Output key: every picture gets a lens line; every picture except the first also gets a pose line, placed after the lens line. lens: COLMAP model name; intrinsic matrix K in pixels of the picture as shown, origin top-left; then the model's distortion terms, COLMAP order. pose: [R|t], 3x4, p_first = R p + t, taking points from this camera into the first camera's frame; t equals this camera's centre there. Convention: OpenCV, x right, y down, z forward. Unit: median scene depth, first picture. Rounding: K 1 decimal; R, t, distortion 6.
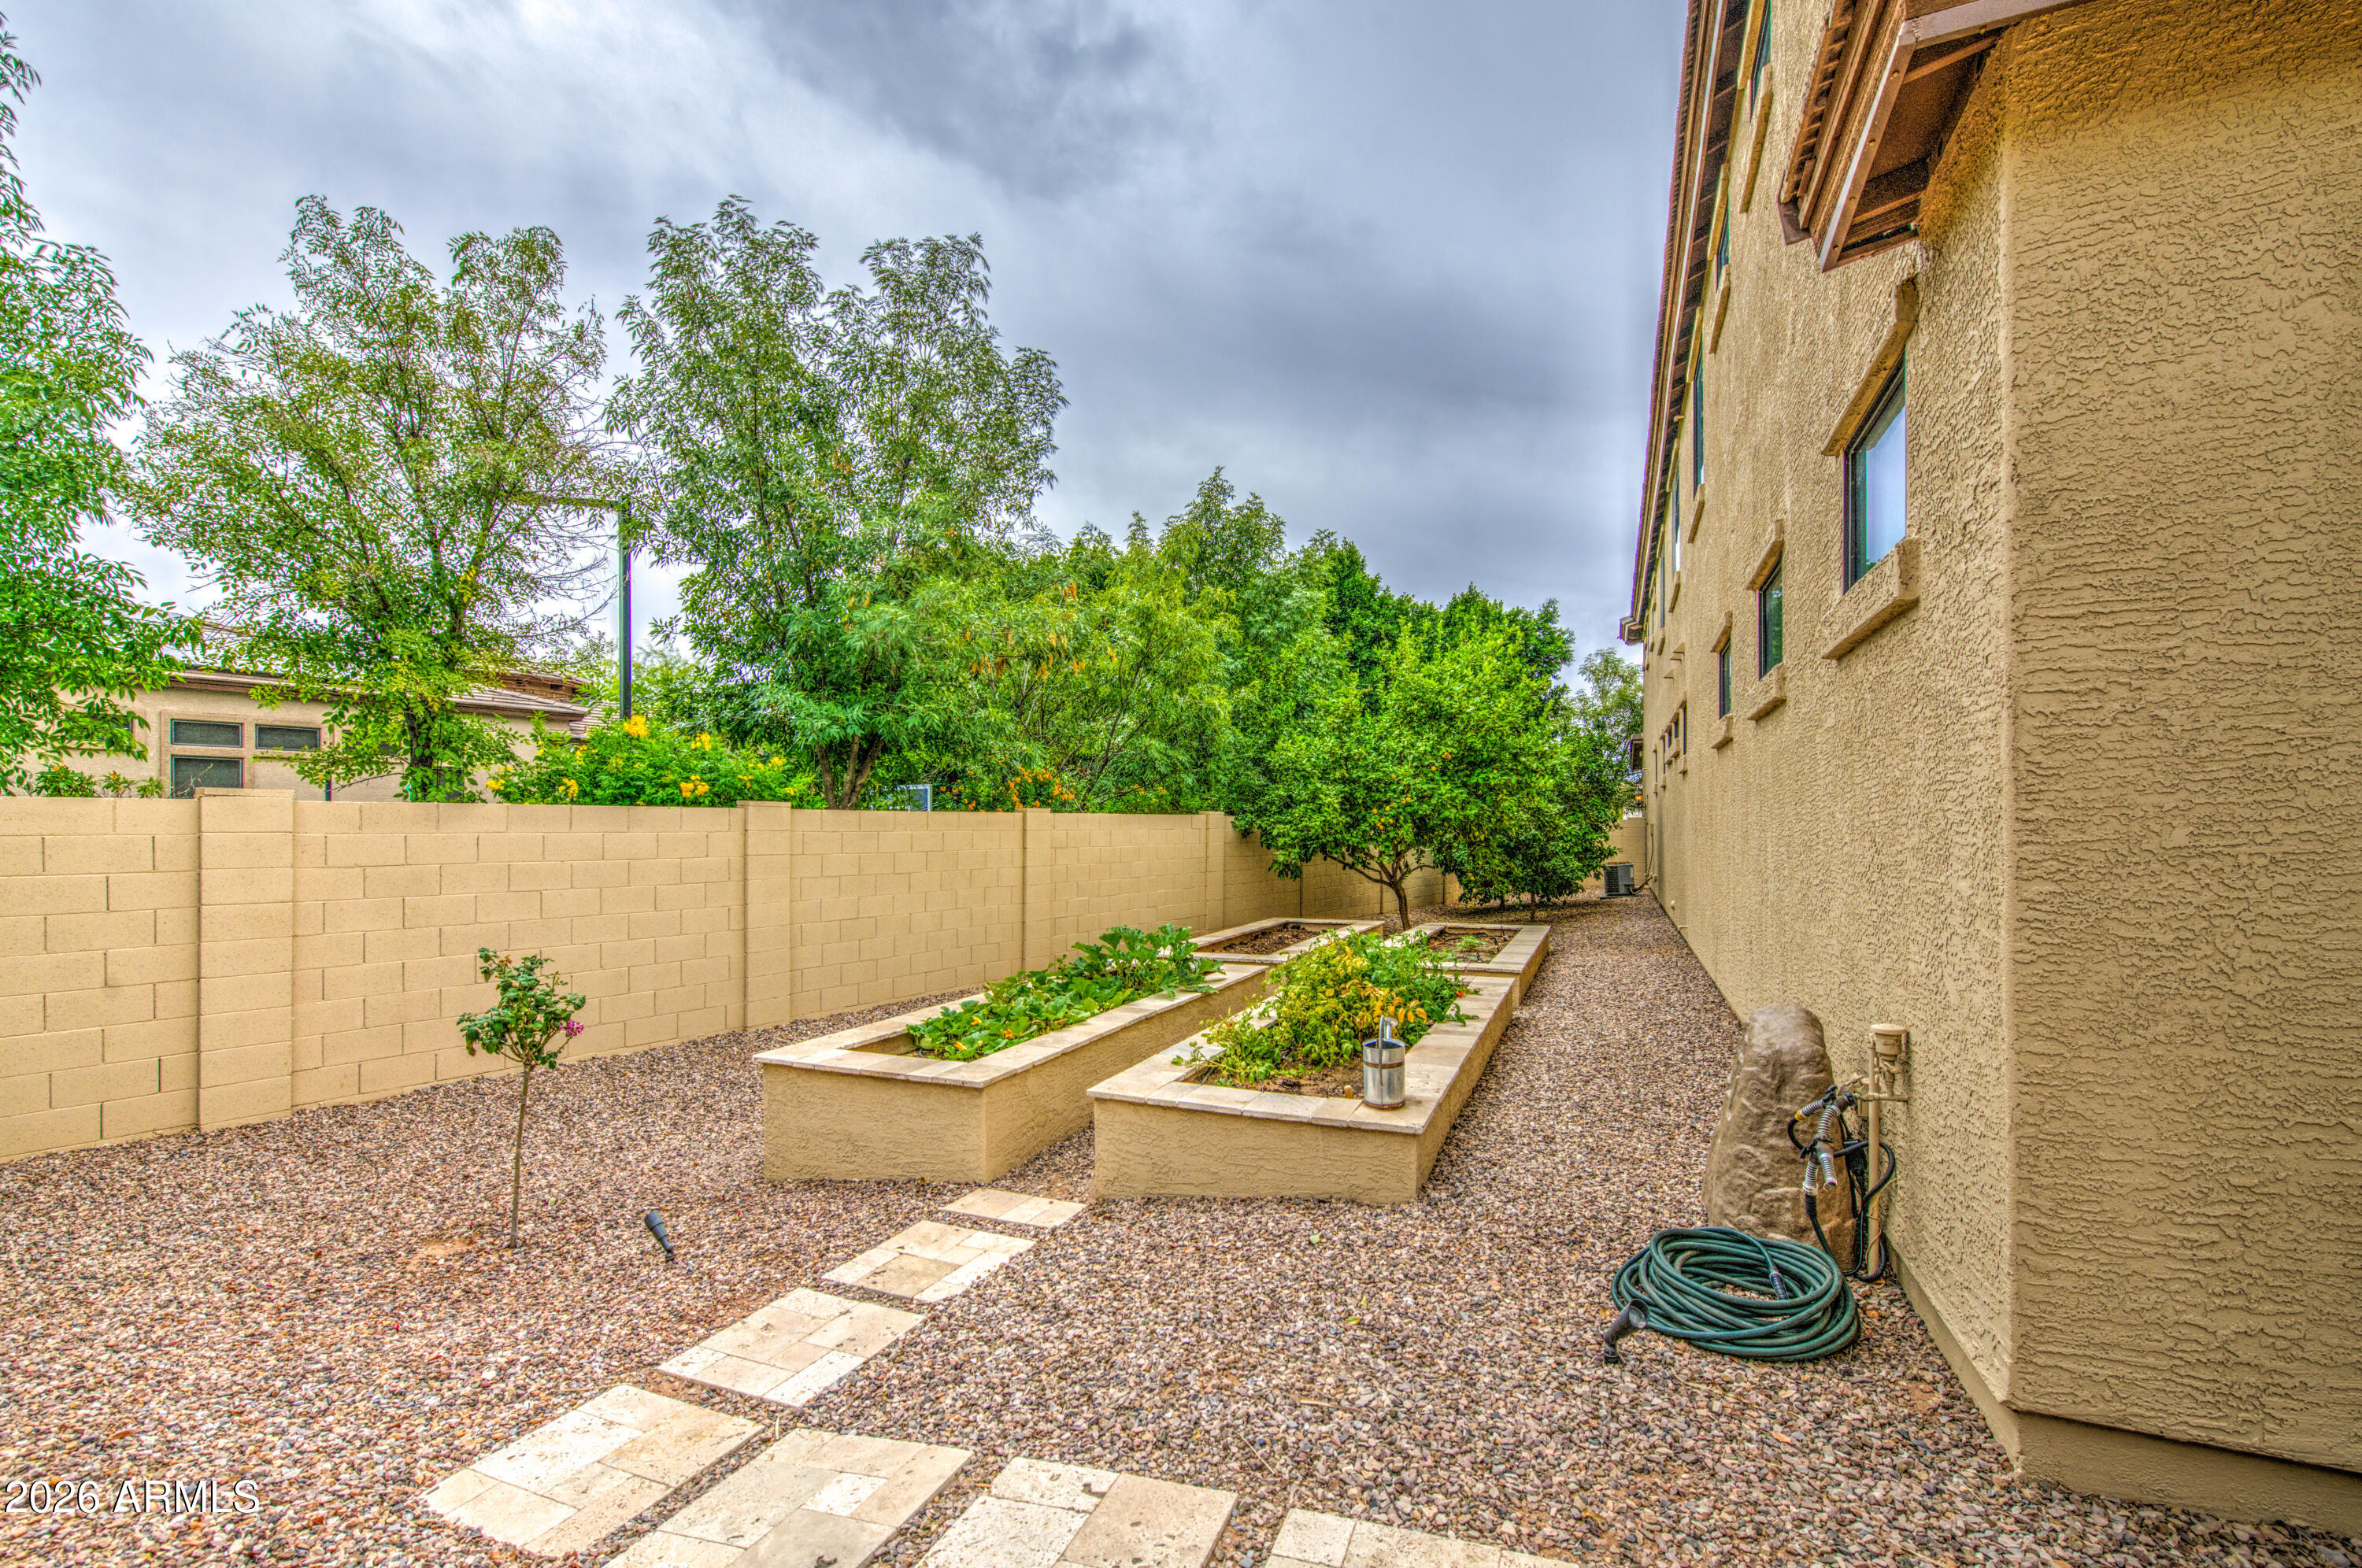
lens RADIAL K [[958.4, 0, 1174.4], [0, 958.4, 816.2], [0, 0, 1]] dist [0.001586, 0.000095]
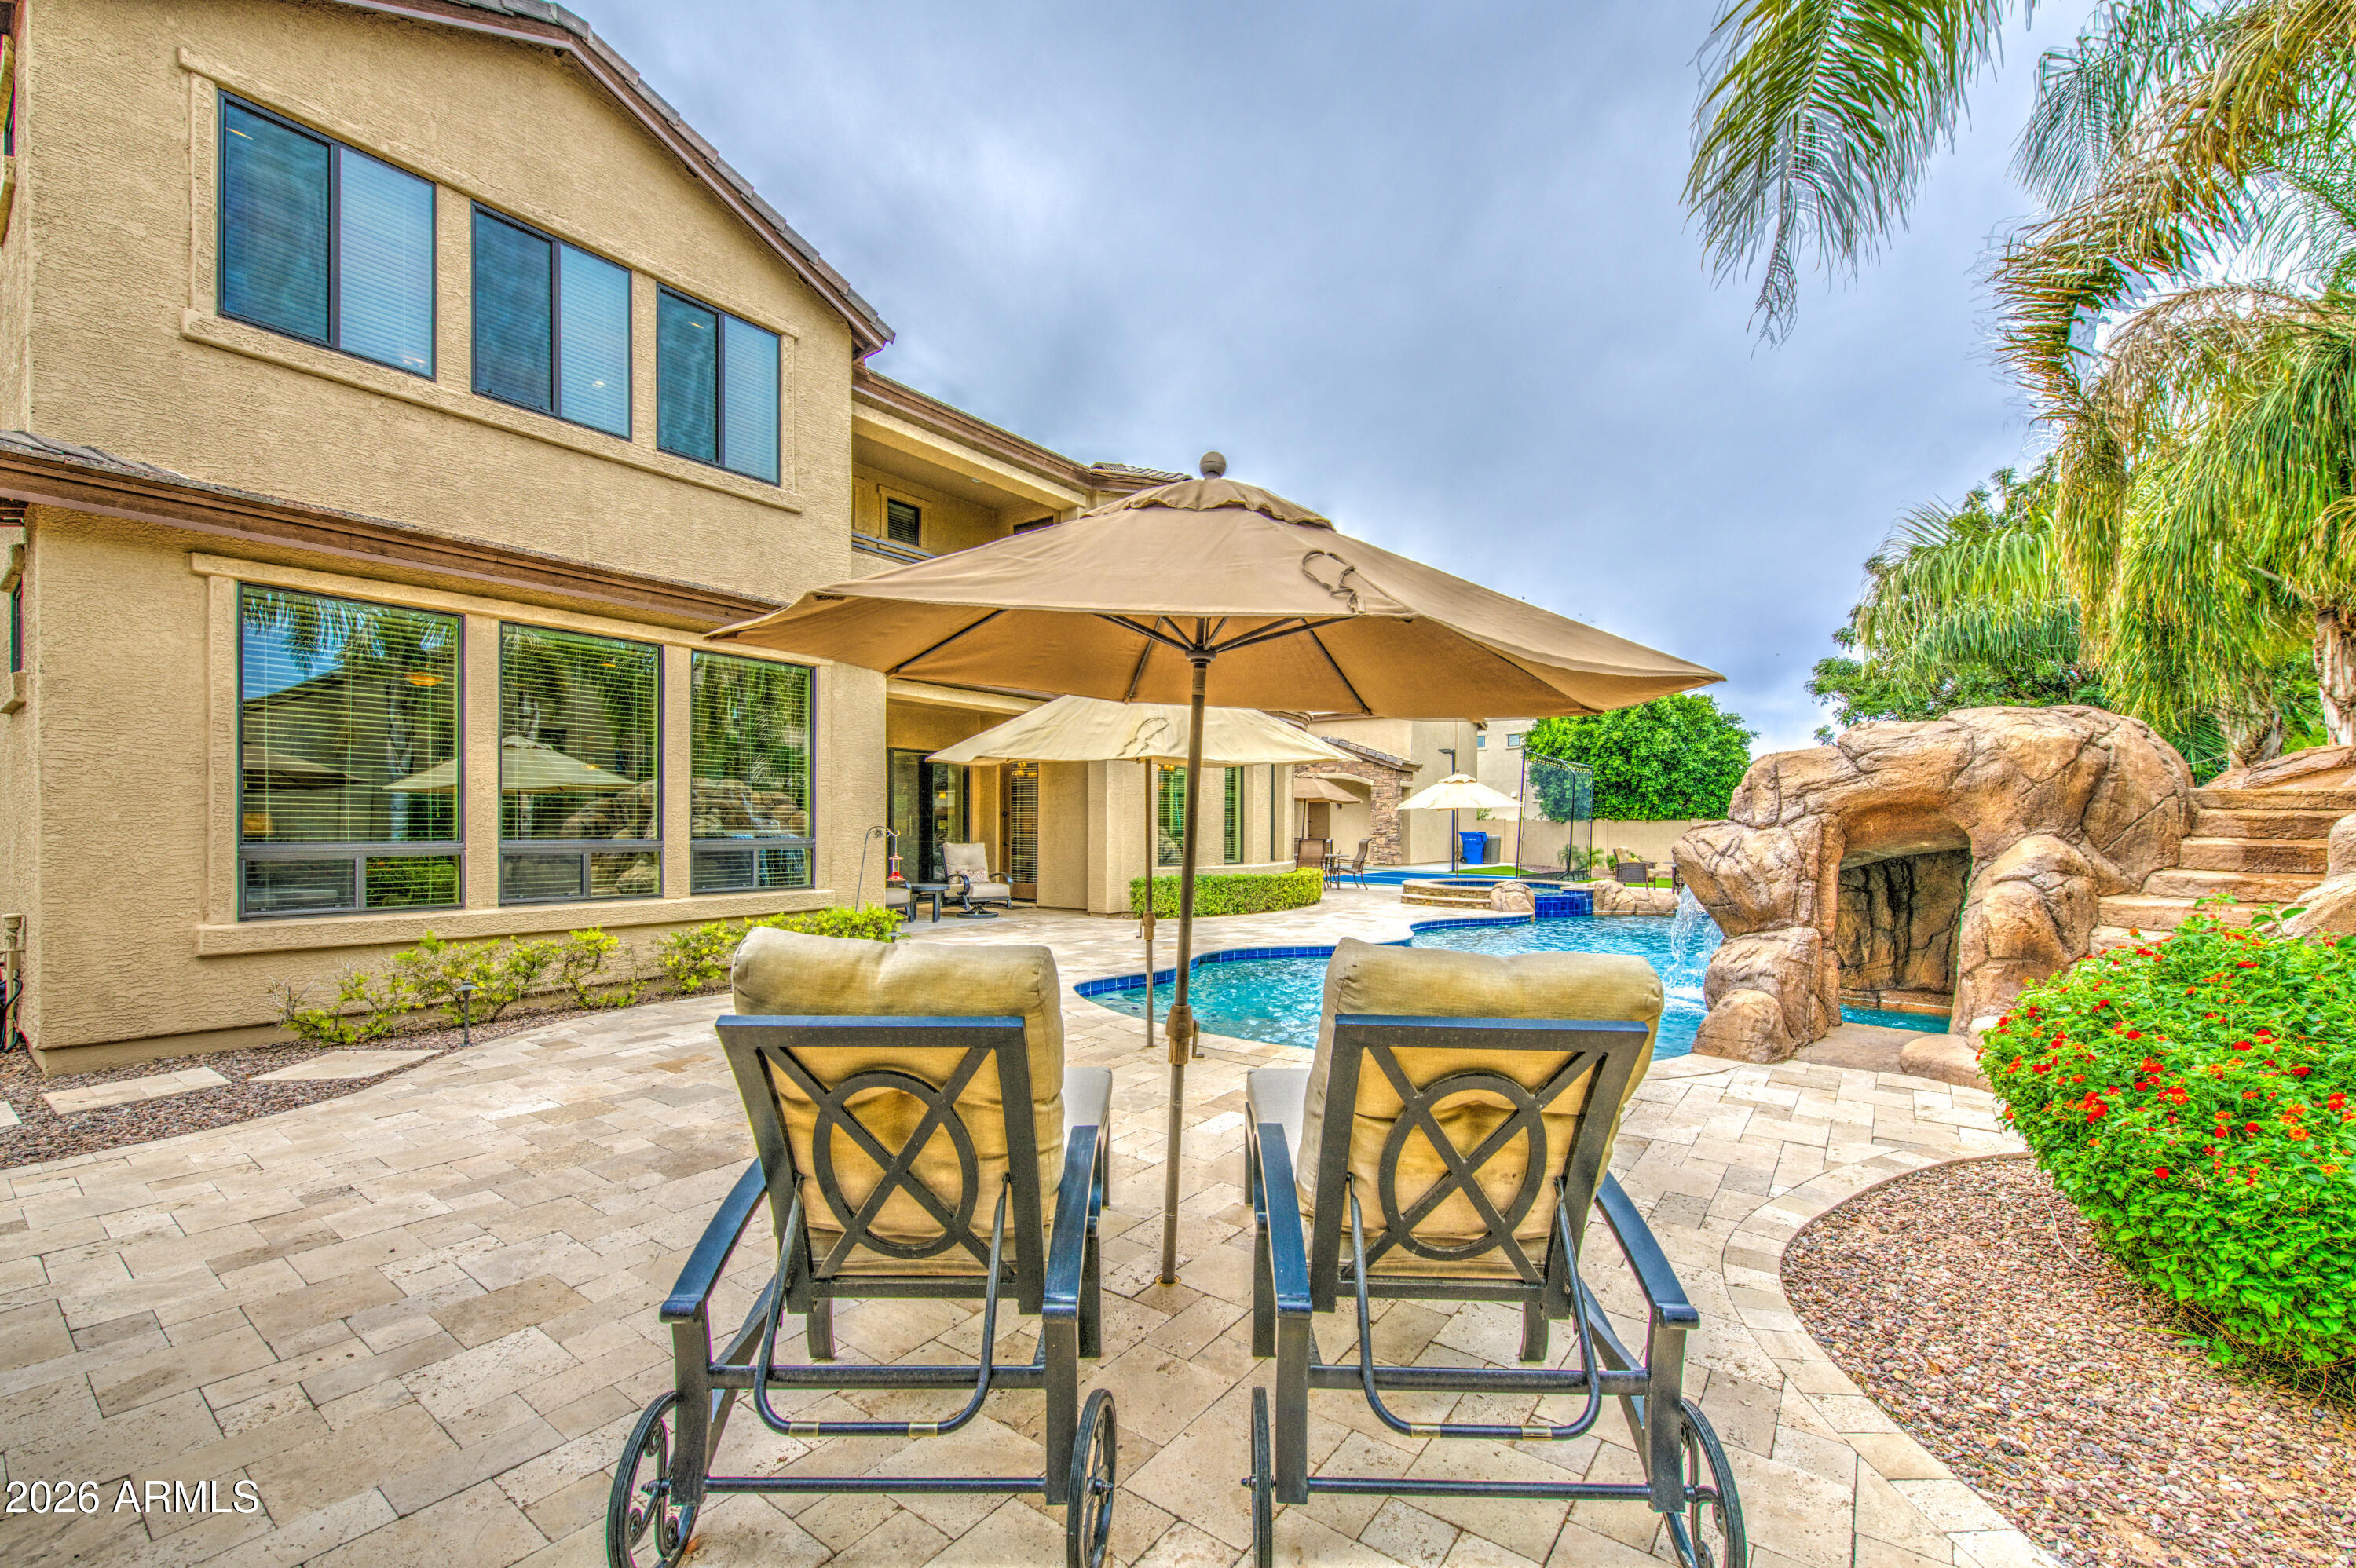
lens RADIAL K [[966.7, 0, 1175.6], [0, 966.7, 838.3], [0, 0, 1]] dist [-0.001325, -0.000515]
pose [[0.212711, -0.010224, 0.977062, -0.142148], [-0.014894, 0.999795, 0.013705, 0.000013], [-0.977002, -0.017467, 0.212515, -0.364363]]
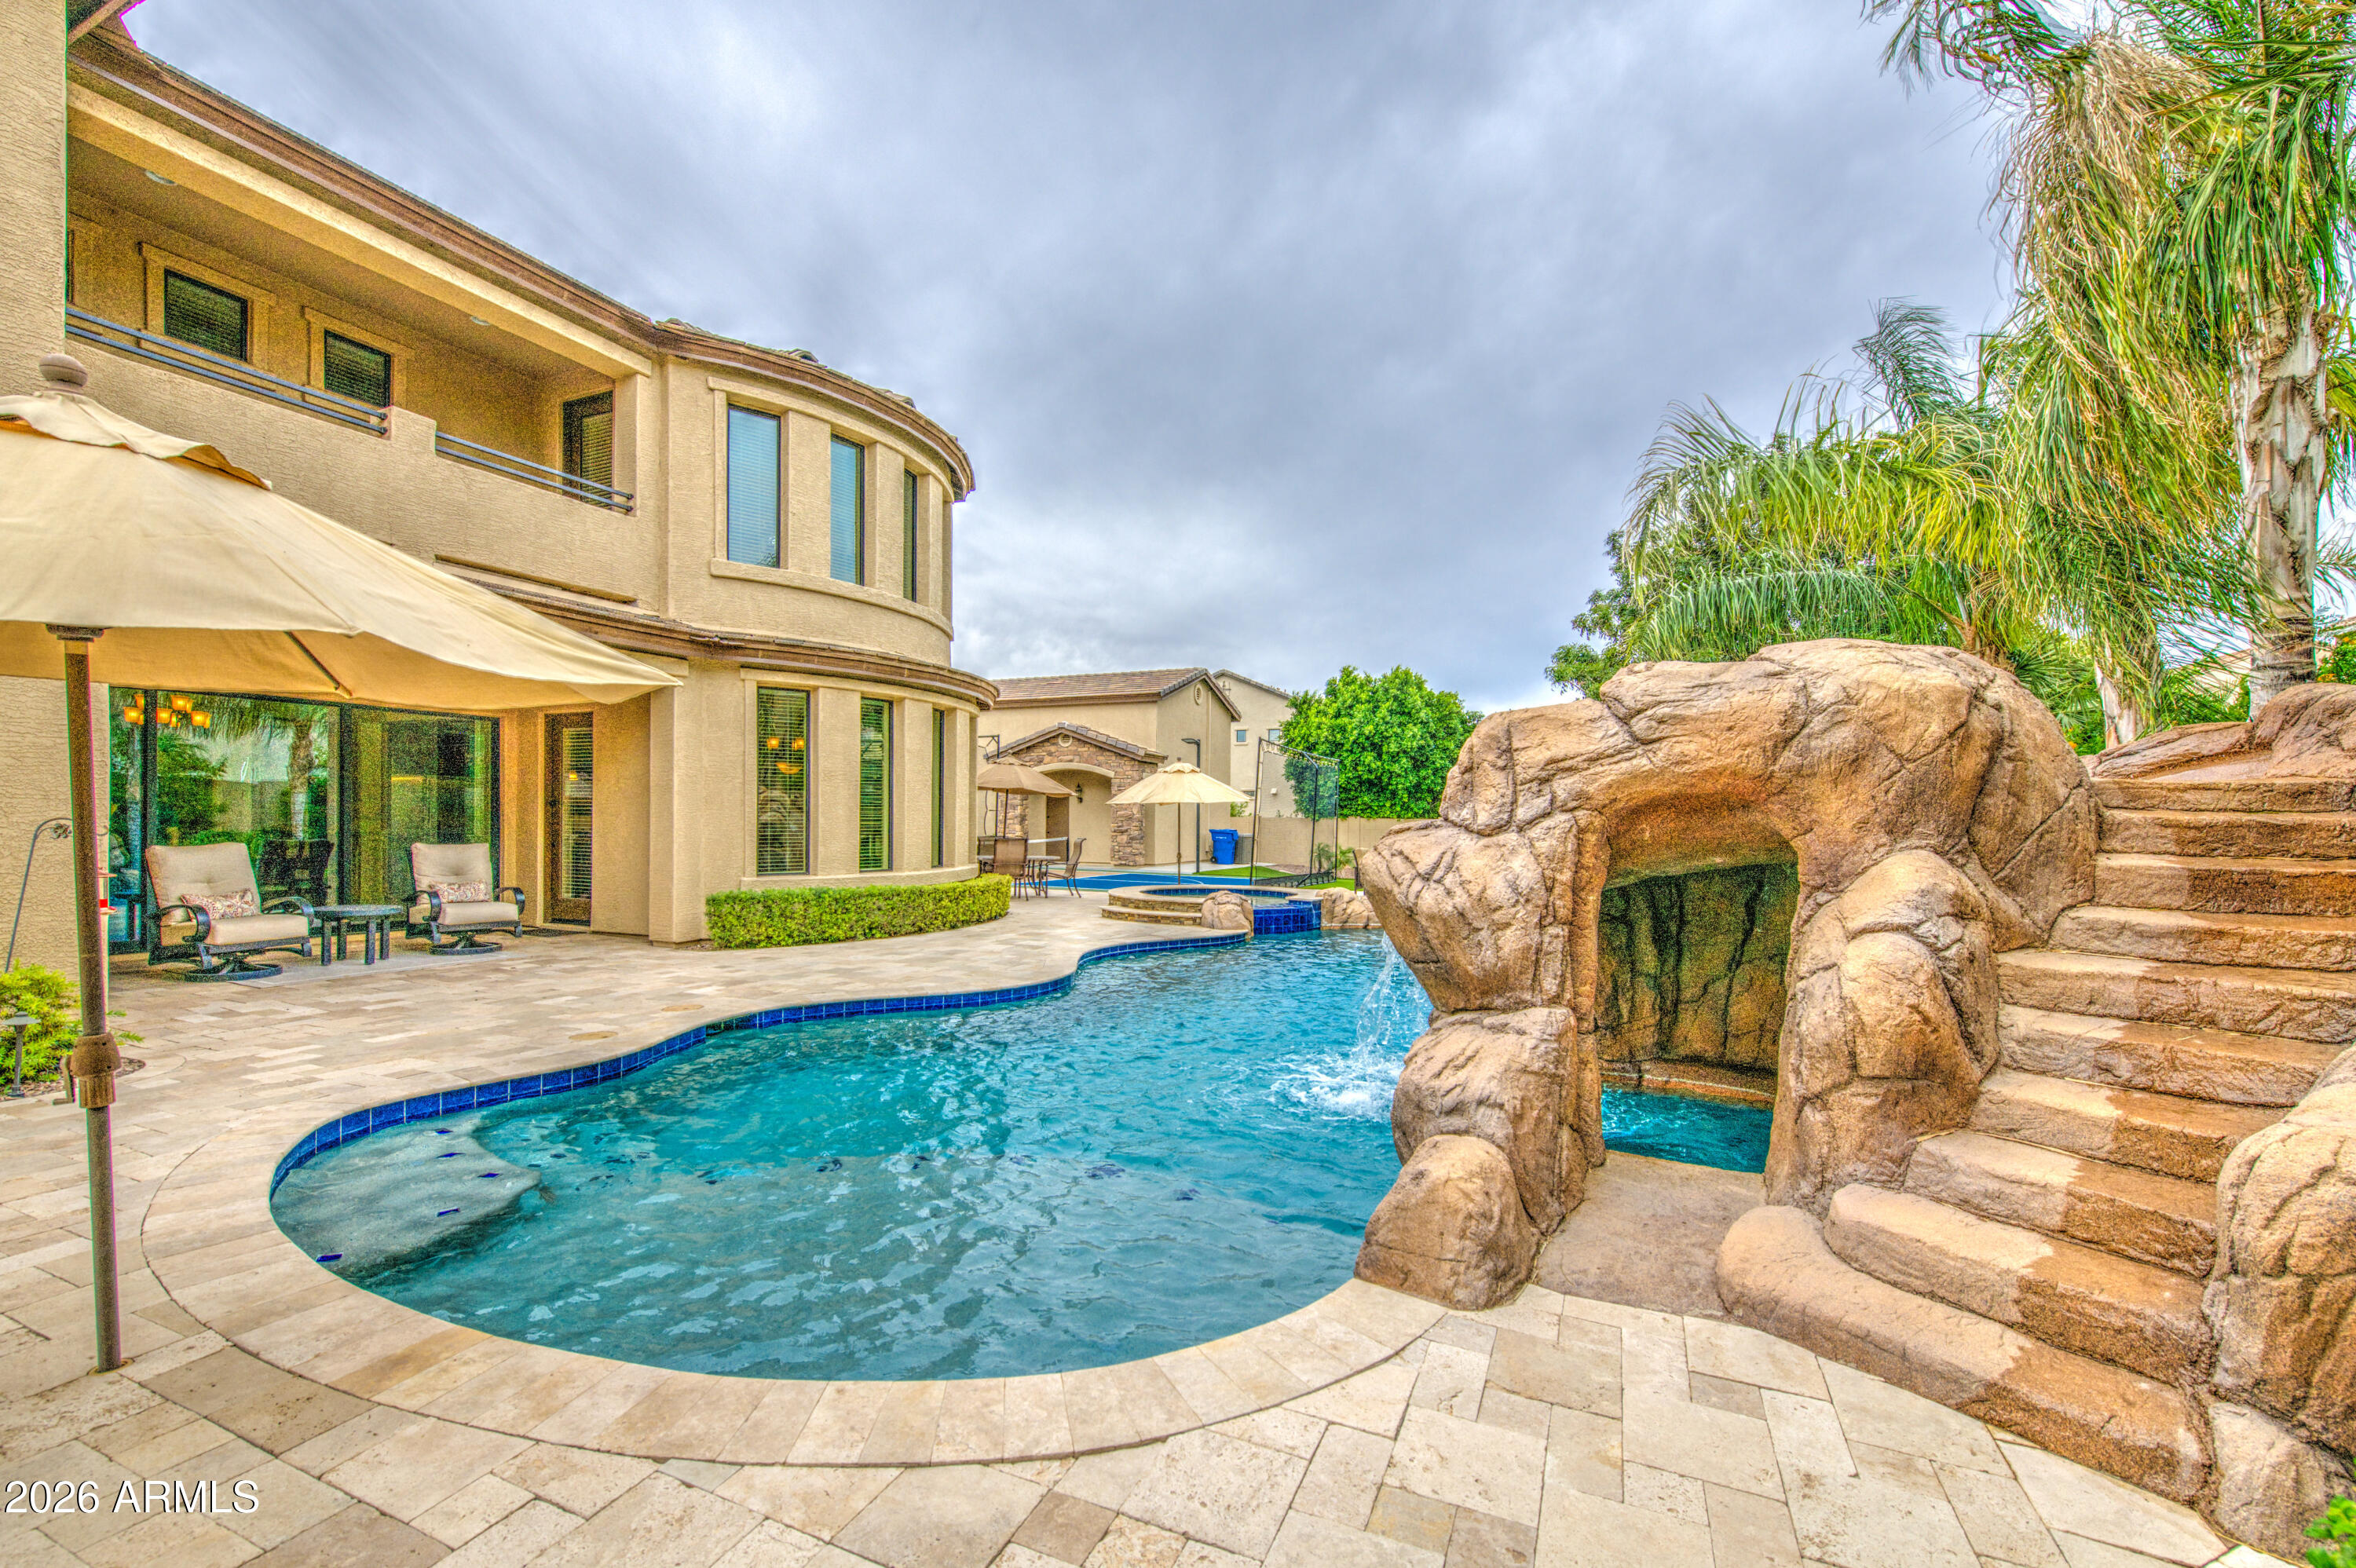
lens RADIAL K [[972.9, 0, 1174.3], [0, 972.9, 834.2], [0, 0, 1]] dist [0.000717, -0.000192]
pose [[-0.002322, -0.010449, 0.999943, 0.082903], [-0.022454, 0.999694, 0.010394, -0.003389], [-0.999745, -0.022428, -0.002556, -0.446883]]
